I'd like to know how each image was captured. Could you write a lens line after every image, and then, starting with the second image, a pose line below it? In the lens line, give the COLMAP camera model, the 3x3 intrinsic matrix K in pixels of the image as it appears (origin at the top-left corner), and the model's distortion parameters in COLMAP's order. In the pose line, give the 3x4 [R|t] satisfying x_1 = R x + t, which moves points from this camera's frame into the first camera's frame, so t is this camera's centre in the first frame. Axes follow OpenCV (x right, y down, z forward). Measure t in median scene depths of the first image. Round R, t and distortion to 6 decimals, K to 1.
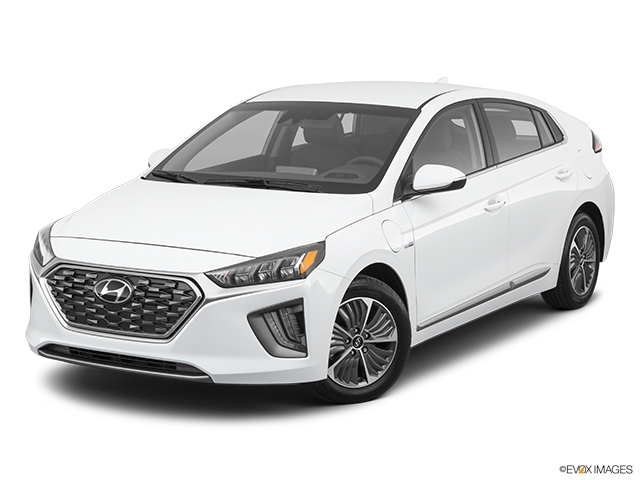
lens RADIAL K [[1480.2, 0, 320.0], [0, 1480.2, 240.0], [0, 0, 1]] dist [-0.026522, 0.070450]
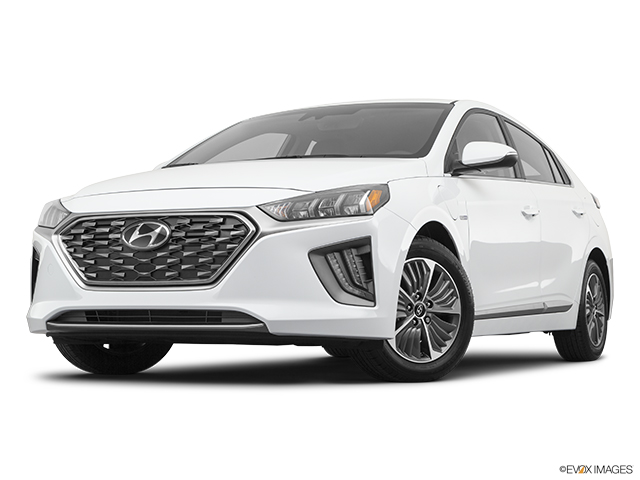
lens RADIAL K [[1305.3, 0, 320.0], [0, 1305.3, 240.0], [0, 0, 1]] dist [0.019271, 0.043743]
pose [[0.995429, 0.007591, 0.095205, -0.109553], [0.011738, 0.979556, -0.200828, 0.187102], [-0.094783, 0.201028, 0.974989, 0.250570]]
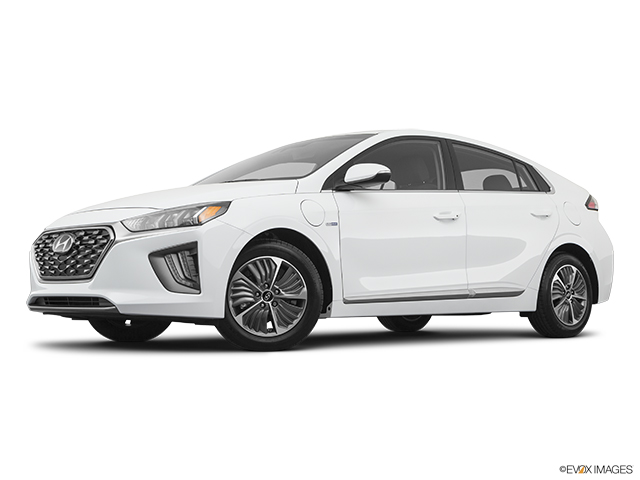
lens RADIAL K [[996.7, 0, 320.0], [0, 996.7, 240.0], [0, 0, 1]] dist [0.023250, -0.028766]
pose [[0.957649, -0.014859, -0.287554, 0.293593], [-0.043298, 0.979880, -0.194833, 0.179037], [0.284664, 0.199032, 0.937738, 0.285984]]
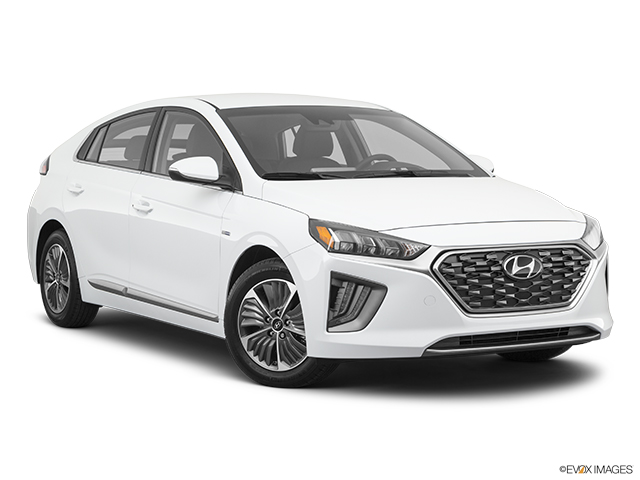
lens RADIAL K [[1434.3, 0, 320.0], [0, 1434.3, 240.0], [0, 0, 1]] dist [0.019336, 0.007293]
pose [[0.460338, -0.058491, 0.885815, -1.034324], [0.135243, 0.990801, -0.004860, 0.002835], [-0.877381, 0.122037, 0.464014, 0.661239]]
